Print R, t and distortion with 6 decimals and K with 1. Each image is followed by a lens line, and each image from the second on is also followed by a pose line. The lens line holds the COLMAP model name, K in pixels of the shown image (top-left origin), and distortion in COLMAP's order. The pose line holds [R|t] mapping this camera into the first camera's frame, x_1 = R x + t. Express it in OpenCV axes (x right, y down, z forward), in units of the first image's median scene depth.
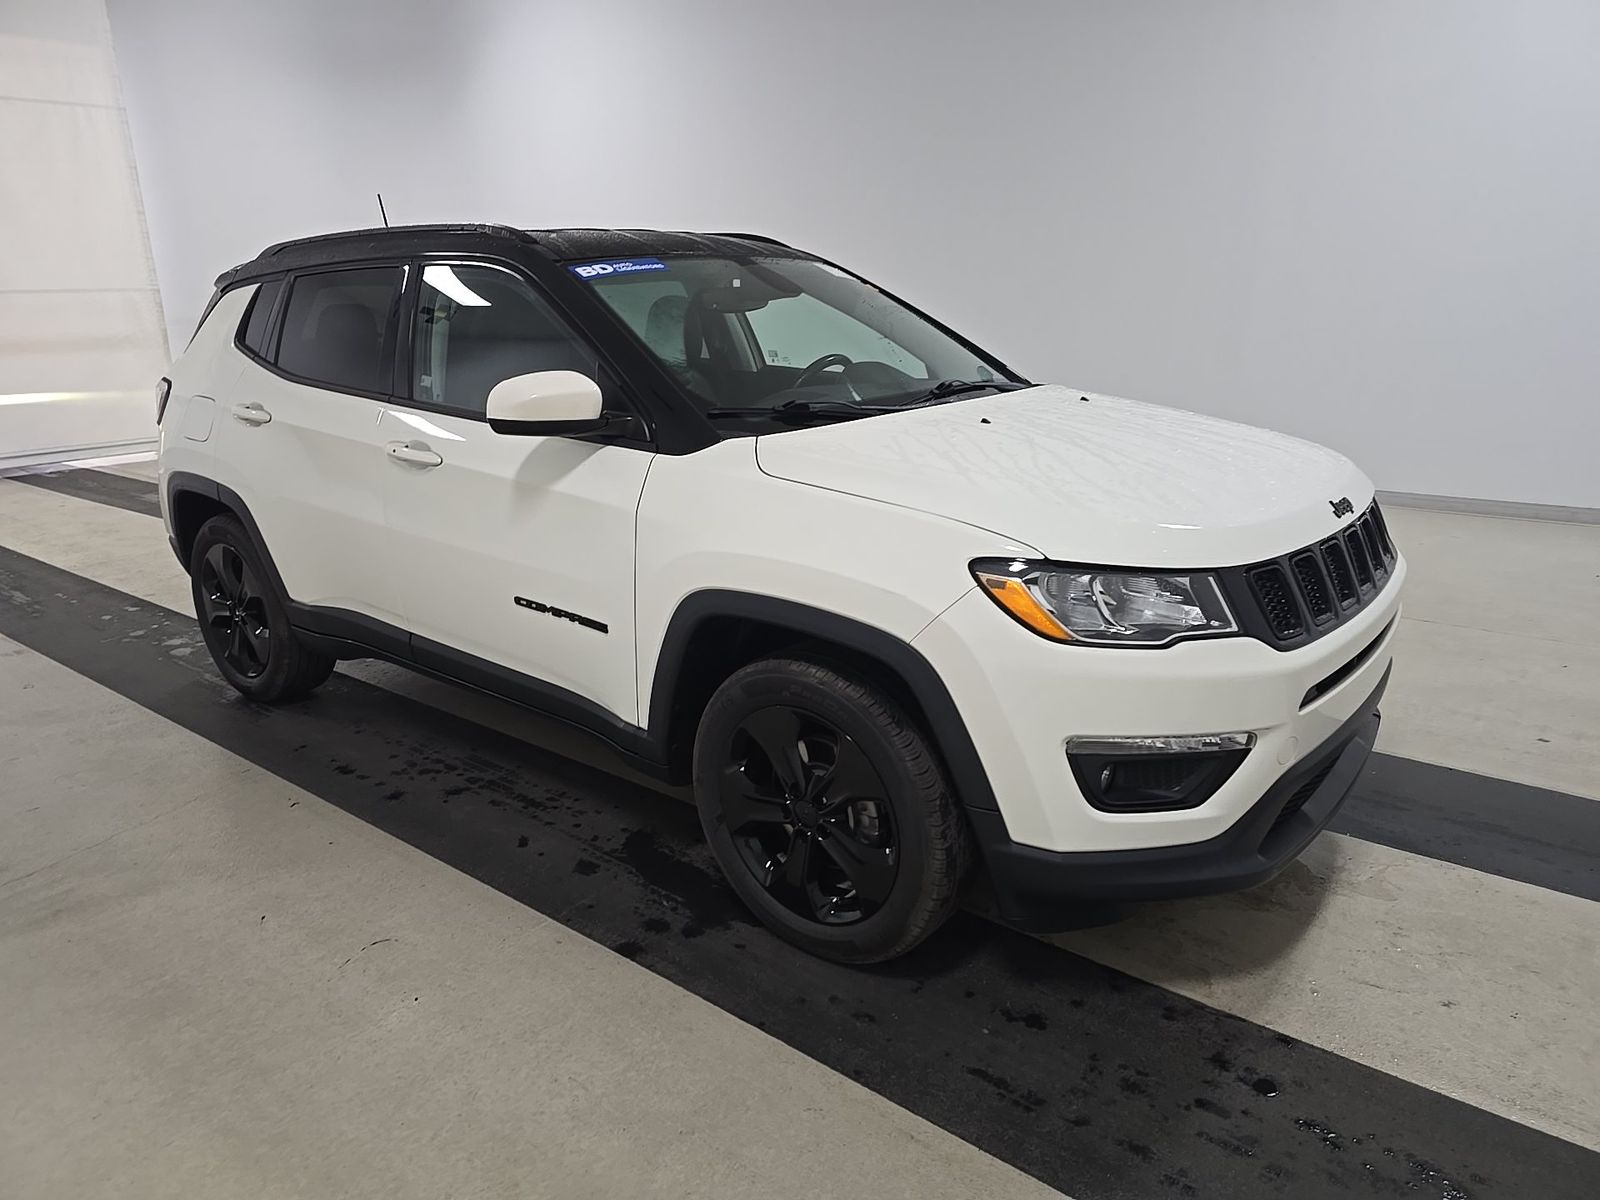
lens RADIAL K [[1067.8, 0, 800.0], [0, 1067.8, 600.0], [0, 0, 1]] dist [0.054420, -0.048689]
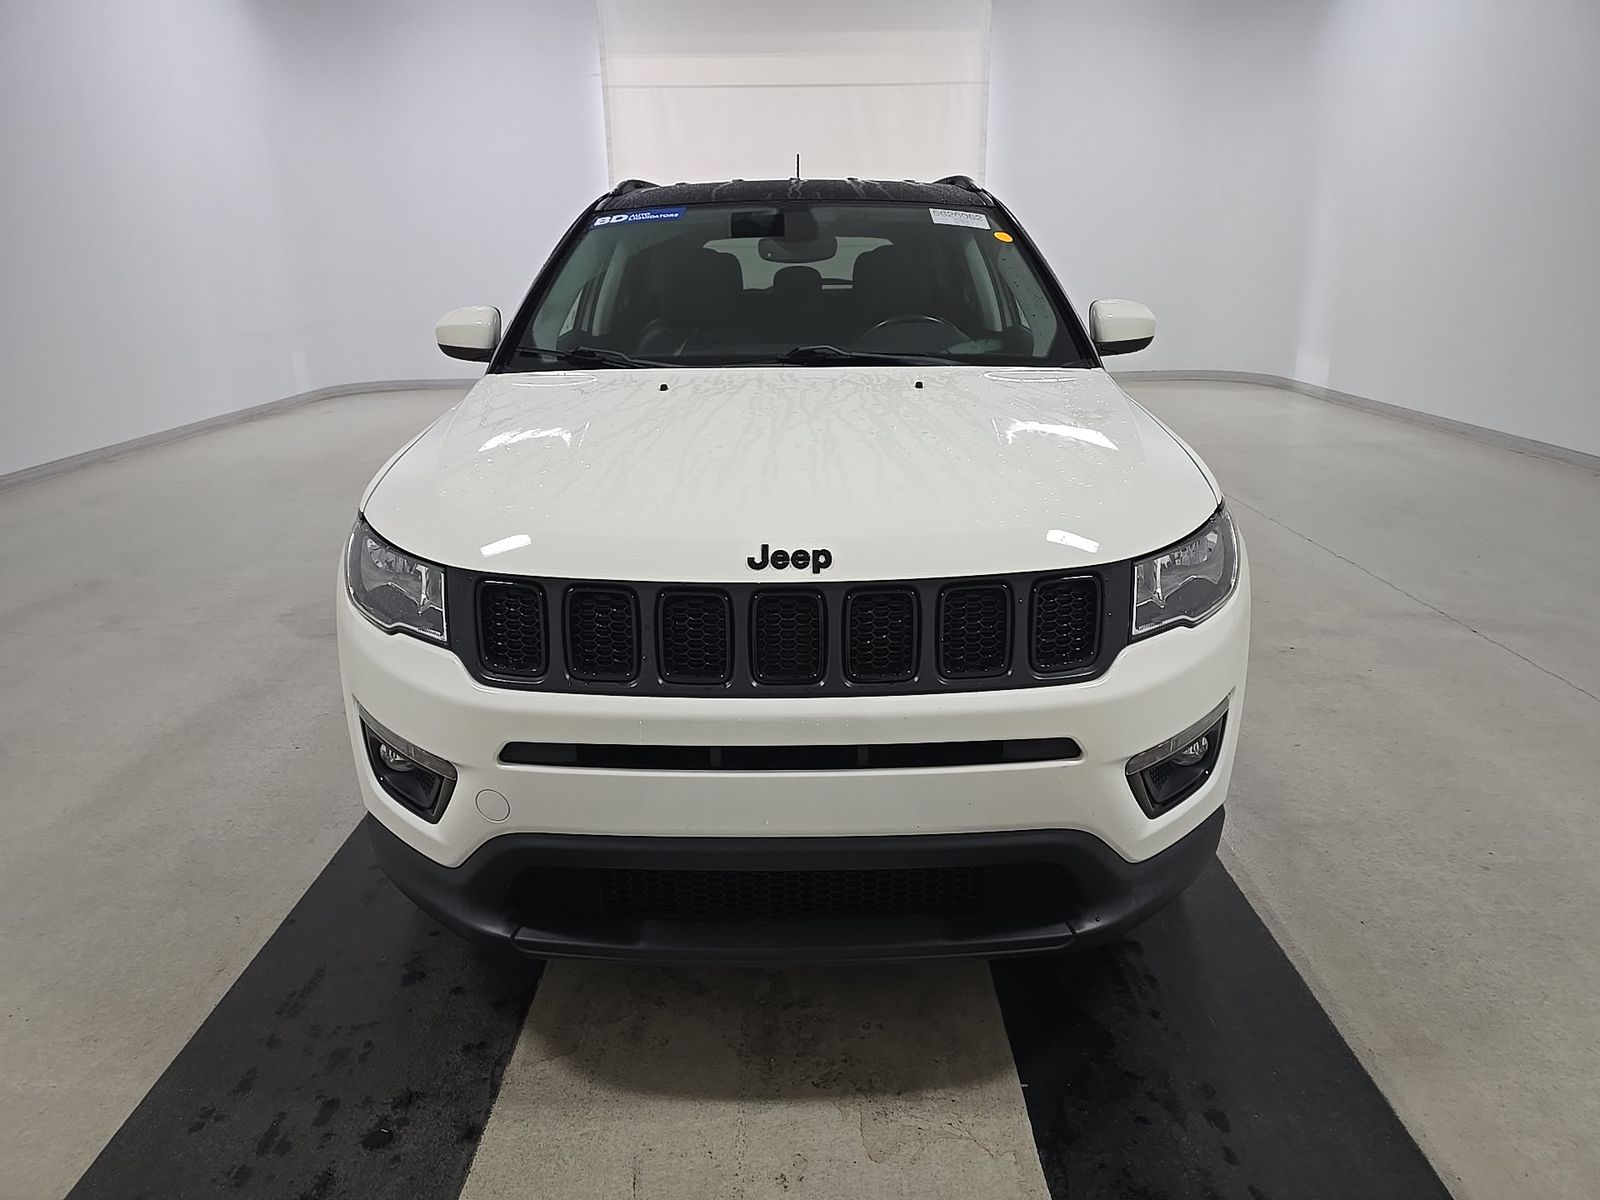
lens RADIAL K [[1067.8, 0, 800.0], [0, 1067.8, 600.0], [0, 0, 1]] dist [0.054420, -0.048689]
pose [[0.616899, 0.252545, -0.745424, 1.109164], [-0.220954, 0.964603, 0.143944, -0.173320], [0.755391, 0.075906, 0.650863, 0.595564]]
